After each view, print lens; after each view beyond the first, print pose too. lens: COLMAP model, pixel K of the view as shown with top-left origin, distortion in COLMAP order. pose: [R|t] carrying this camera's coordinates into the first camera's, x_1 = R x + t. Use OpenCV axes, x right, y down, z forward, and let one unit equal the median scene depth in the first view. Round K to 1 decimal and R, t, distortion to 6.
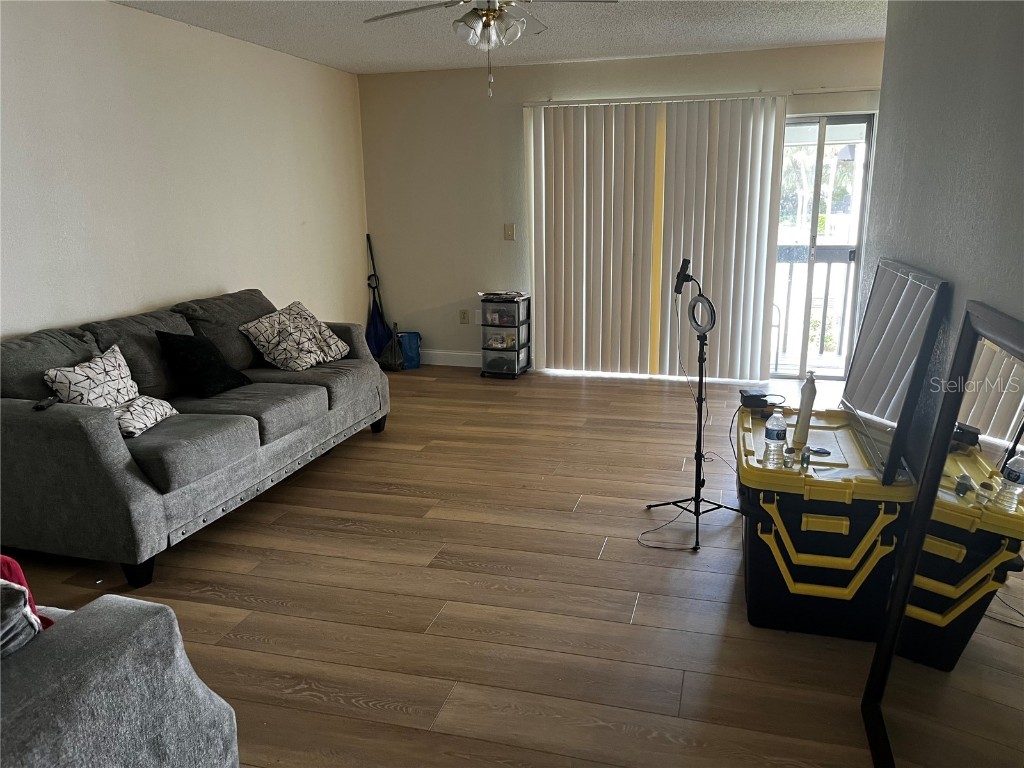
lens RADIAL K [[791.2, 0, 522.2], [0, 791.2, 383.4], [0, 0, 1]] dist [0.063118, -0.074165]
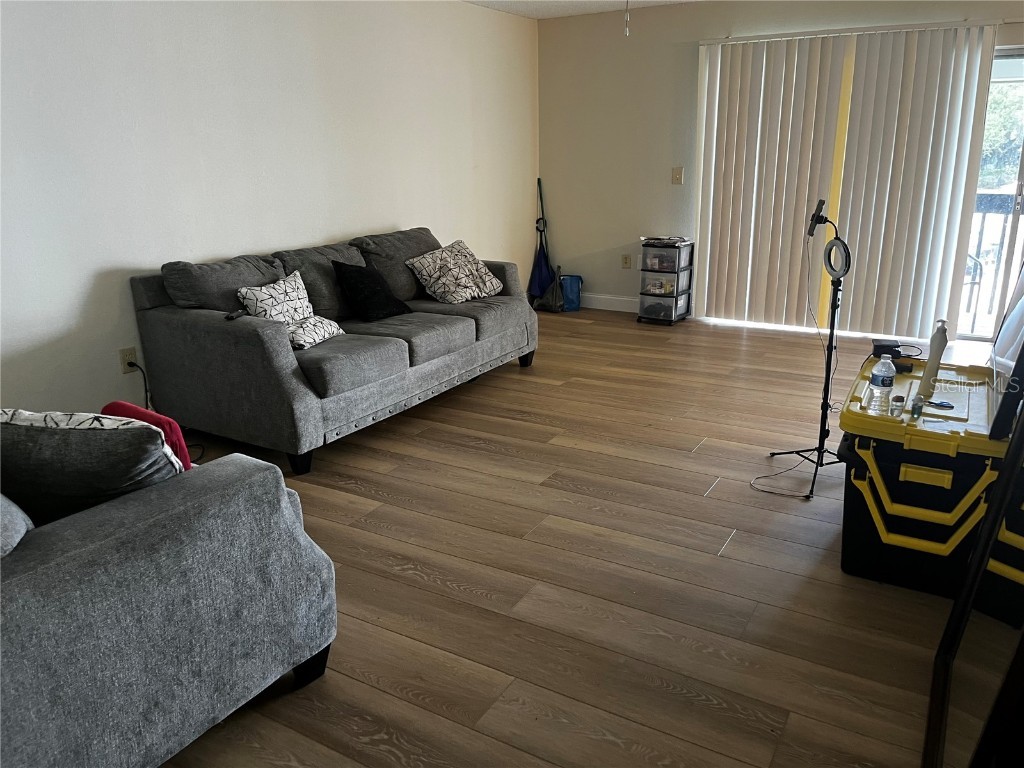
lens RADIAL K [[791.2, 0, 503.7], [0, 791.2, 380.8], [0, 0, 1]] dist [0.063118, -0.074165]
pose [[0.964547, 0.071720, -0.253980, 0.094970], [-0.056693, 0.996207, 0.066006, 0.020185], [0.257751, -0.049267, 0.964955, -0.046419]]
